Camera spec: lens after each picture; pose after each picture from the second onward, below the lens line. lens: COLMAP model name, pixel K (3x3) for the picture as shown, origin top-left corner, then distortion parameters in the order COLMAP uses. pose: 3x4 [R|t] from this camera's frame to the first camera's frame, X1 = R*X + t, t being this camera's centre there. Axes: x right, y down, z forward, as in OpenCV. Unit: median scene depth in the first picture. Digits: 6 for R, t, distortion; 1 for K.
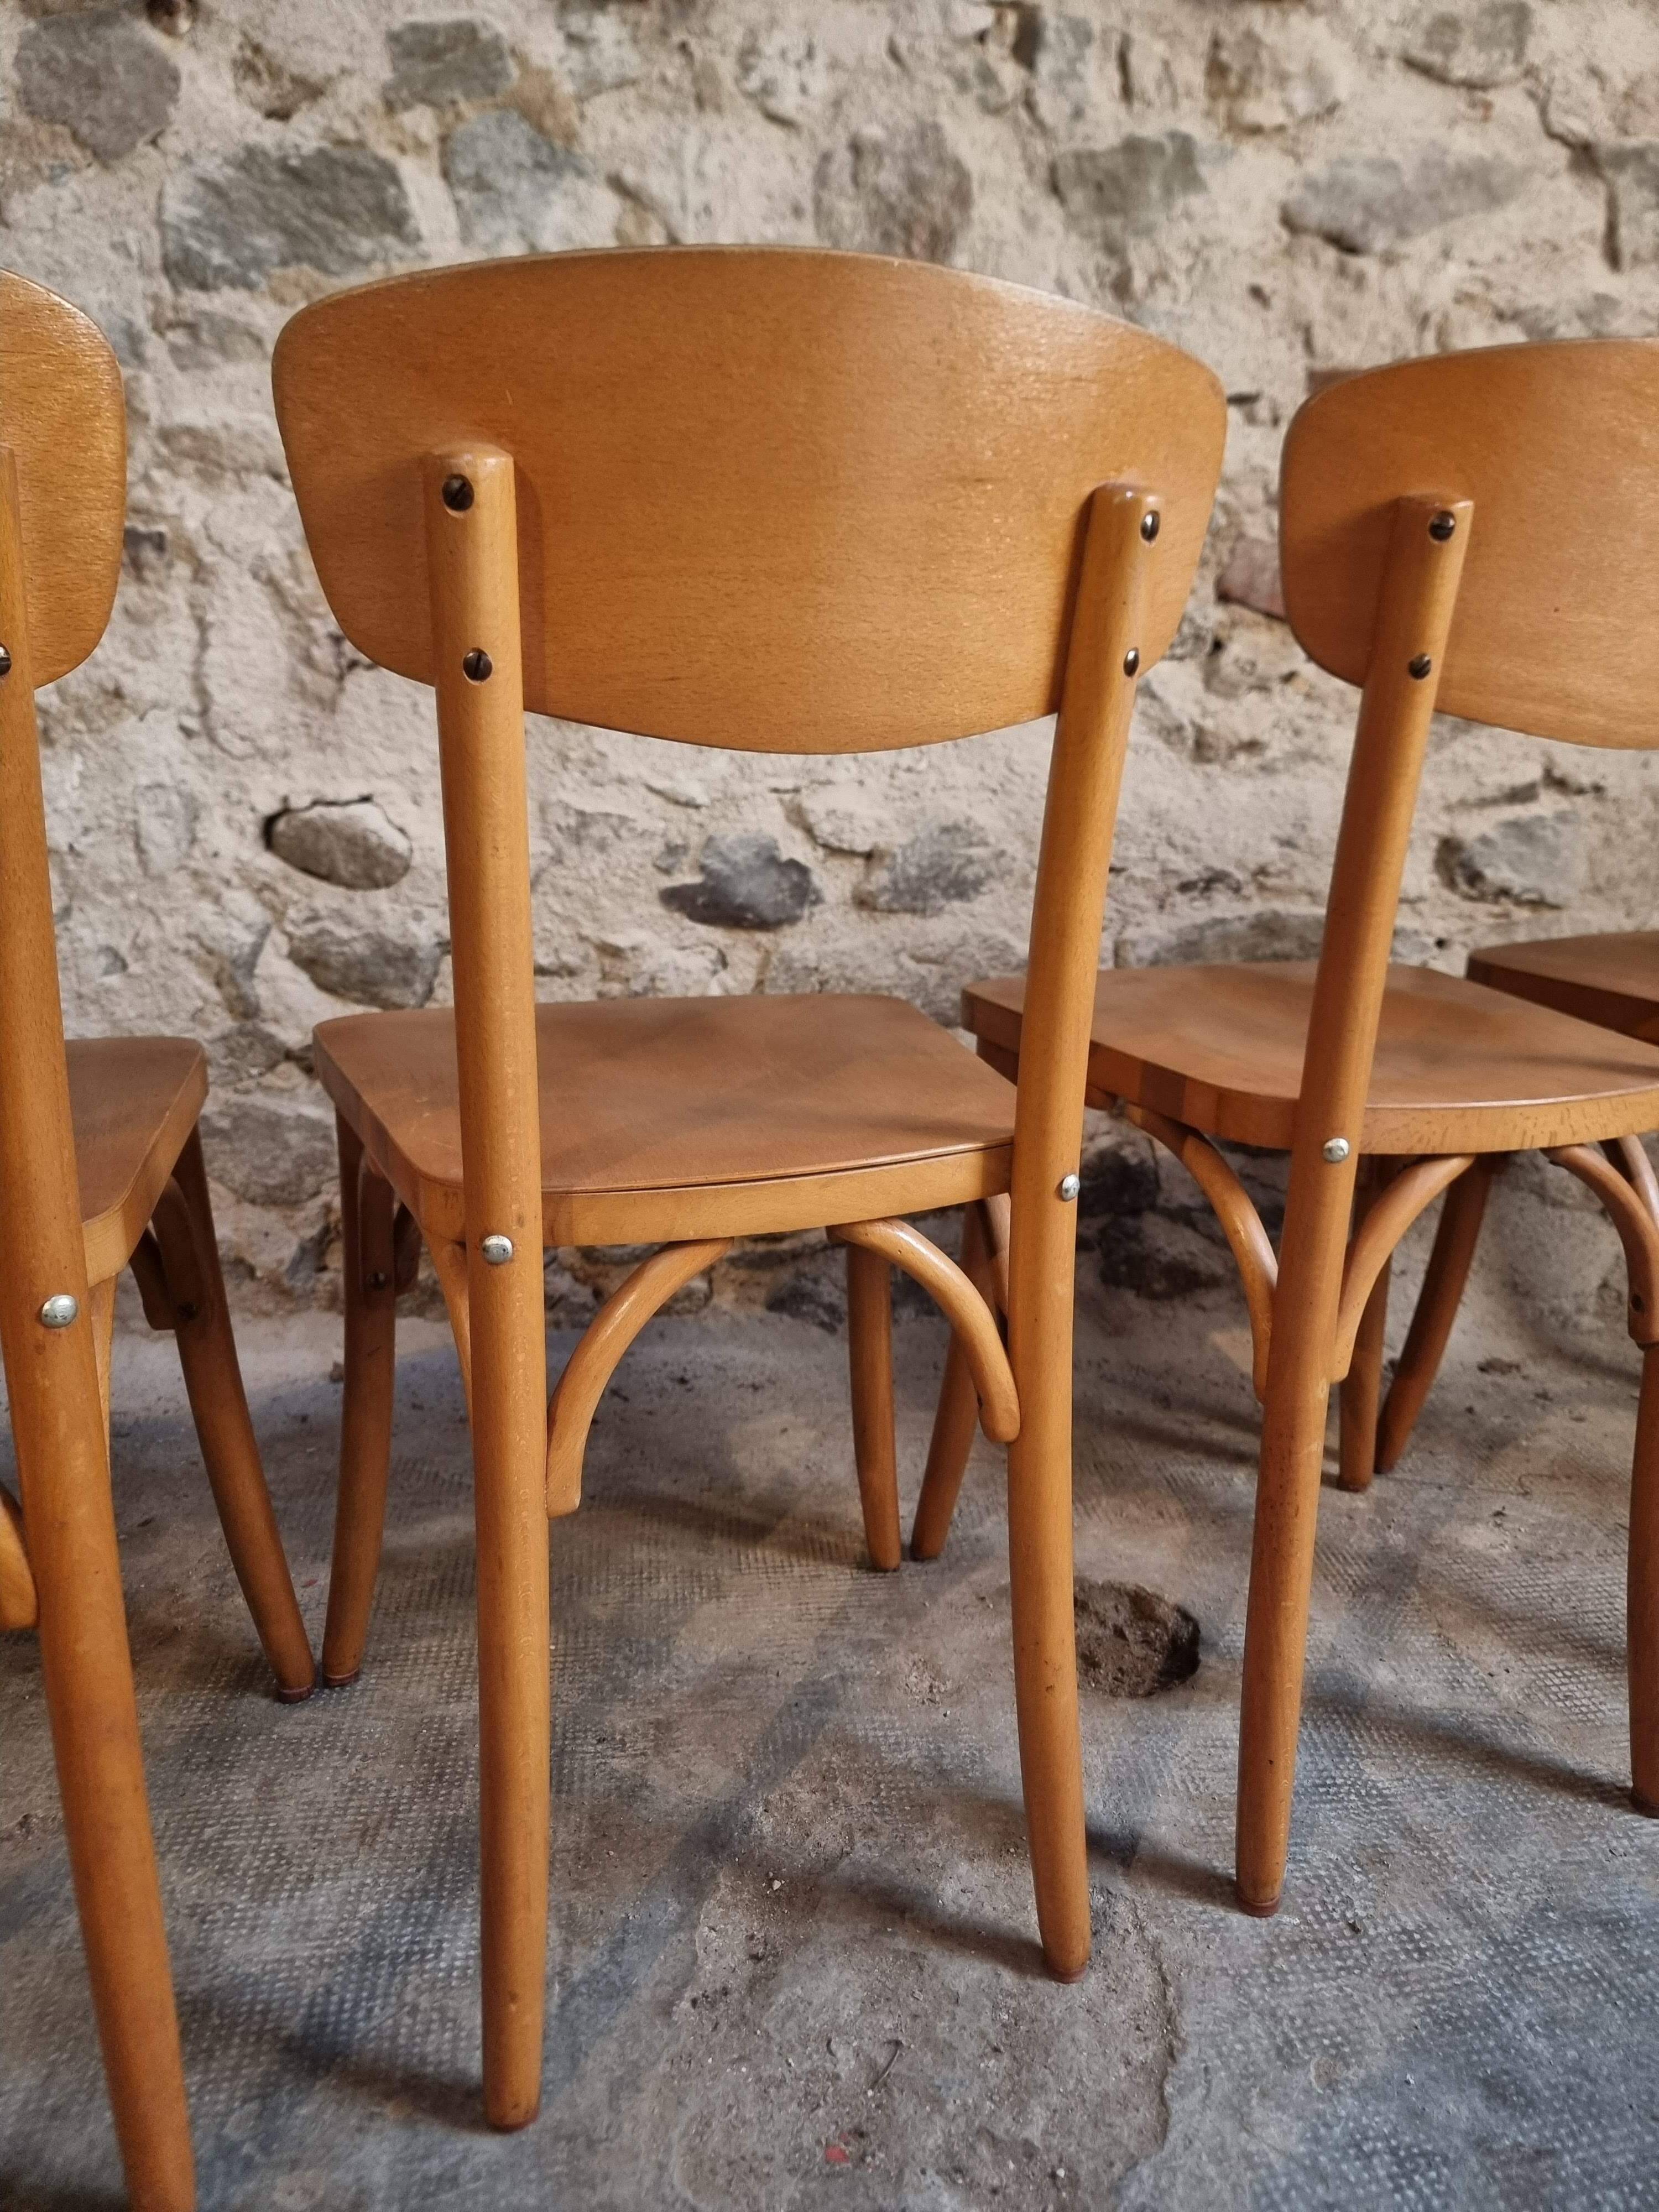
lens RADIAL K [[1552.8, 0, 832.6], [0, 1552.8, 1101.2], [0, 0, 1]] dist [0.059705, -0.066029]
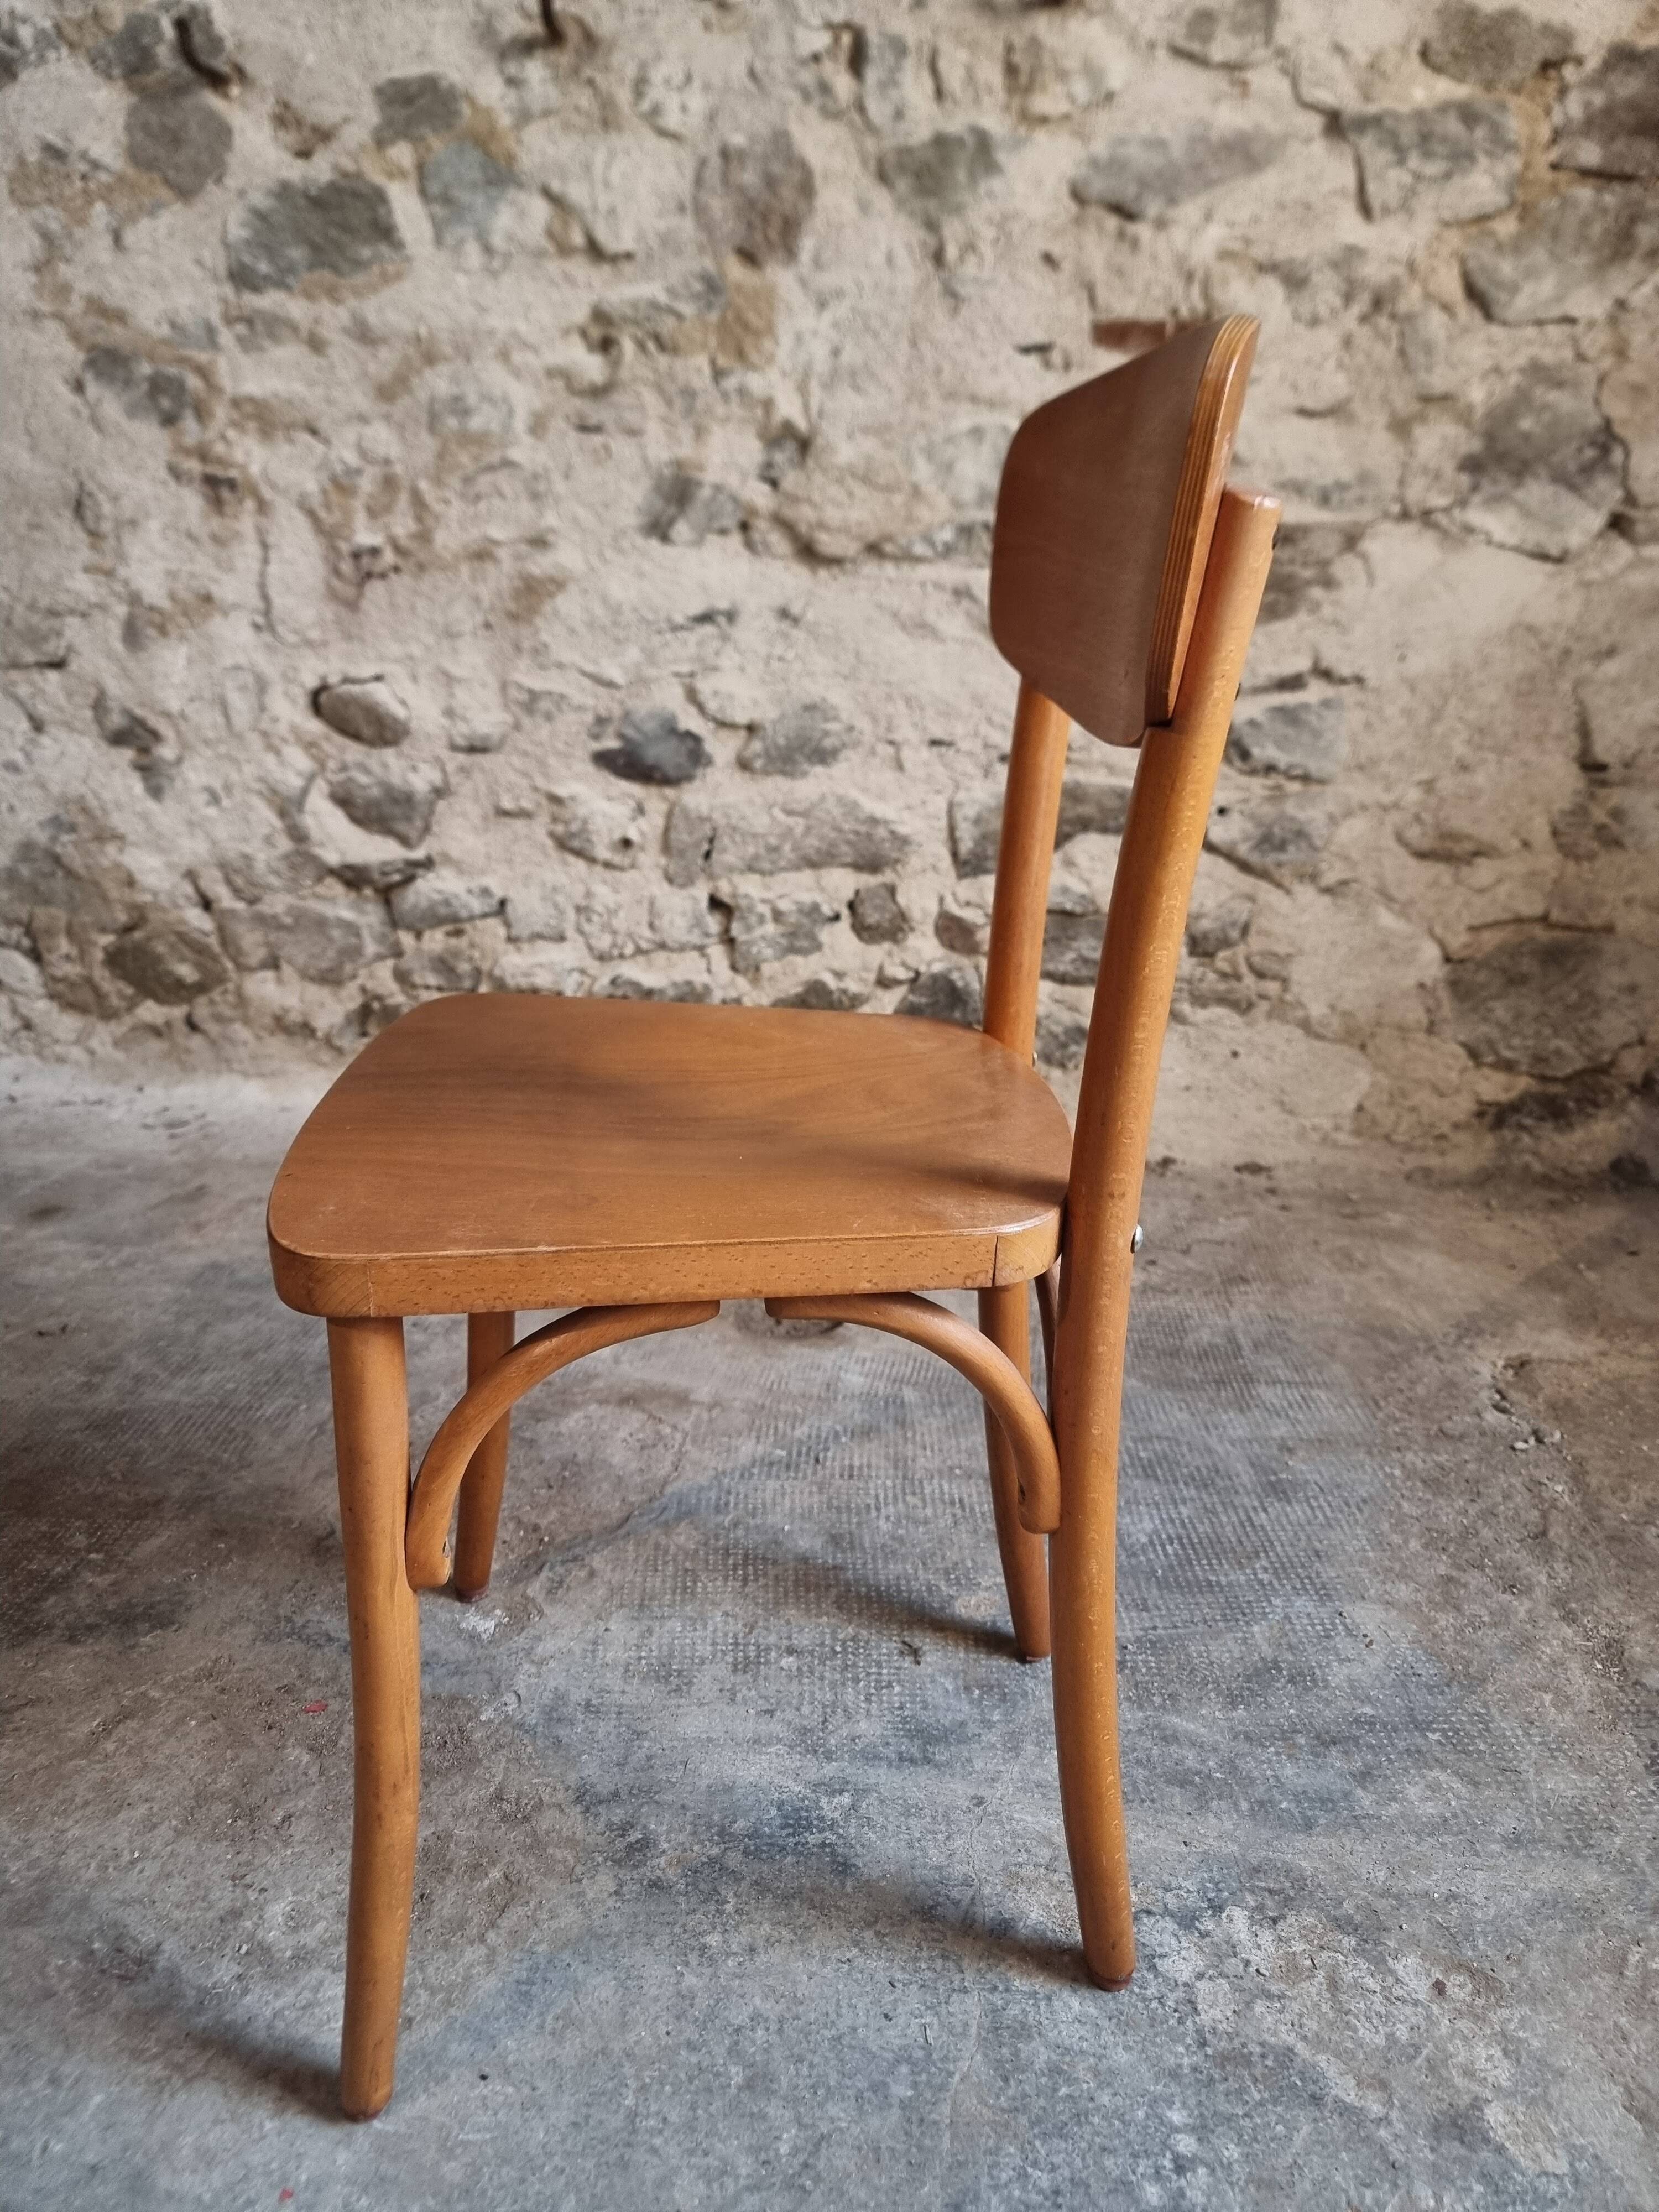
lens RADIAL K [[1560.2, 0, 817.1], [0, 1560.2, 1118.3], [0, 0, 1]] dist [0.050686, -0.055713]
pose [[0.976432, 0.067171, -0.205106, 0.388473], [-0.046922, 0.993673, 0.102044, 0.026922], [0.210663, -0.090015, 0.973406, -0.274409]]
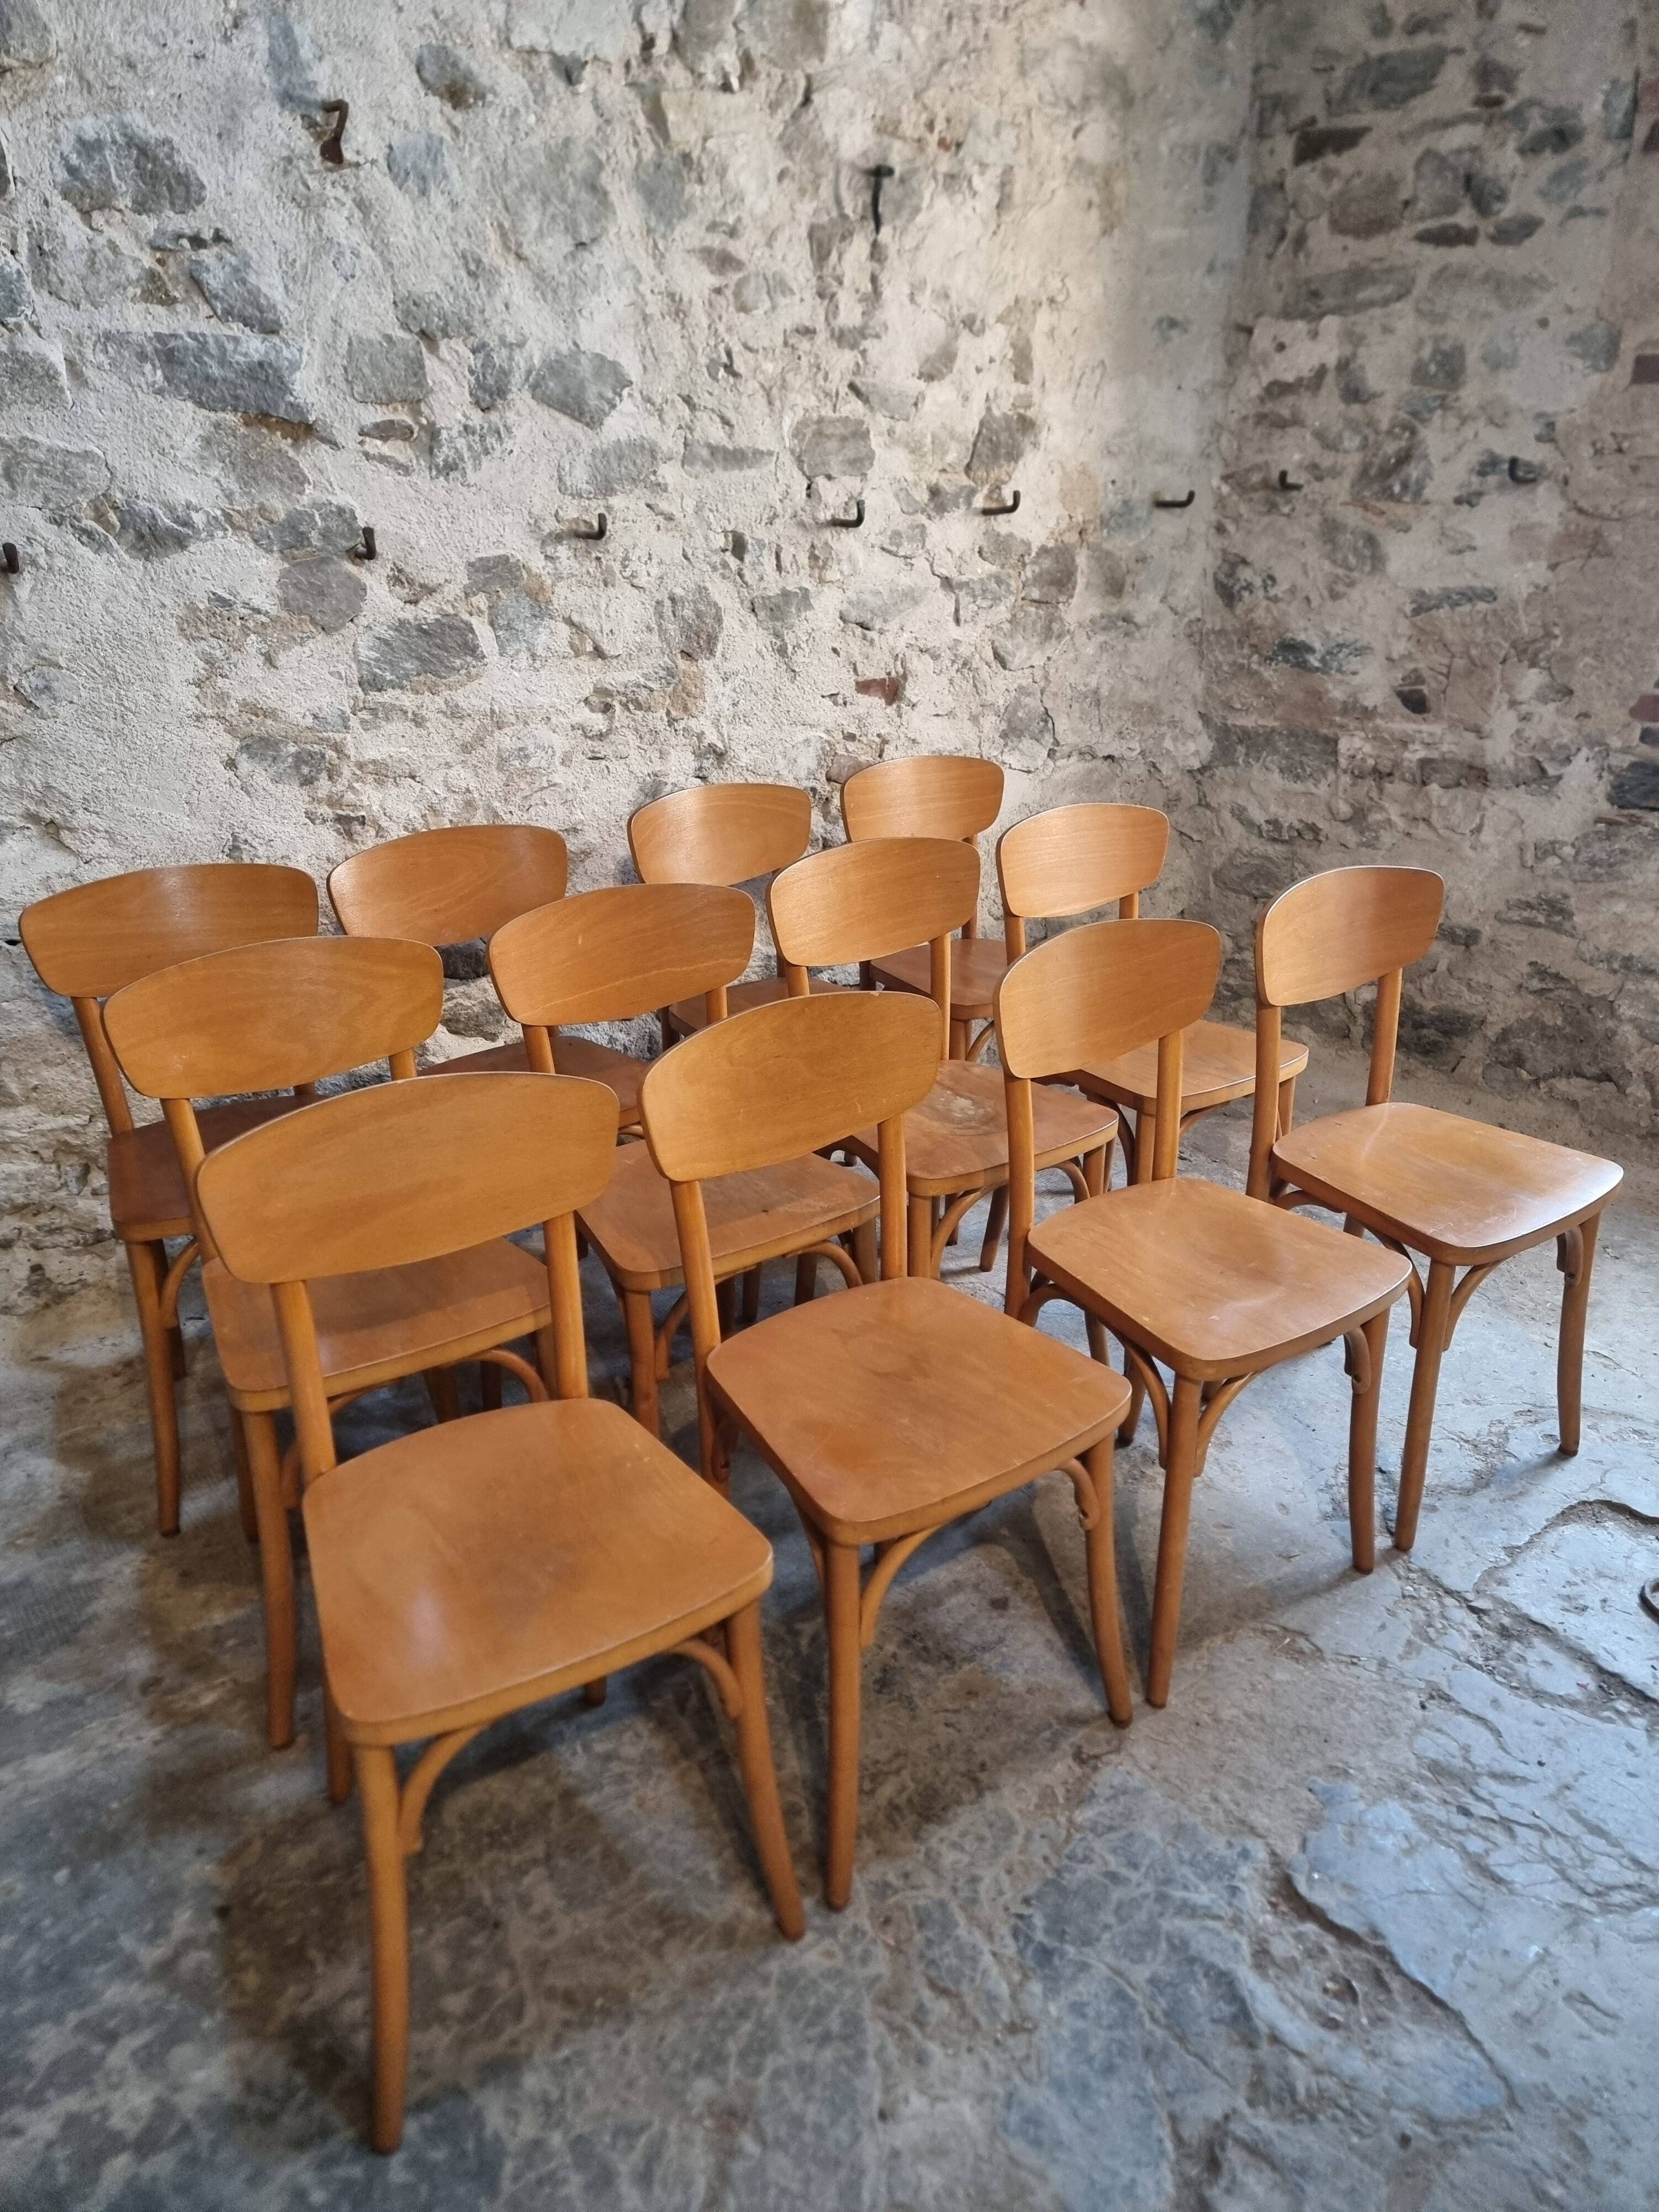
lens RADIAL K [[1531.4, 0, 824.2], [0, 1531.4, 1105.7], [0, 0, 1]] dist [0.074527, -0.068629]
pose [[0.840359, -0.219453, 0.495617, -0.974545], [0.147630, 0.972473, 0.180282, -0.280069], [-0.521538, -0.078334, 0.849625, -0.911036]]
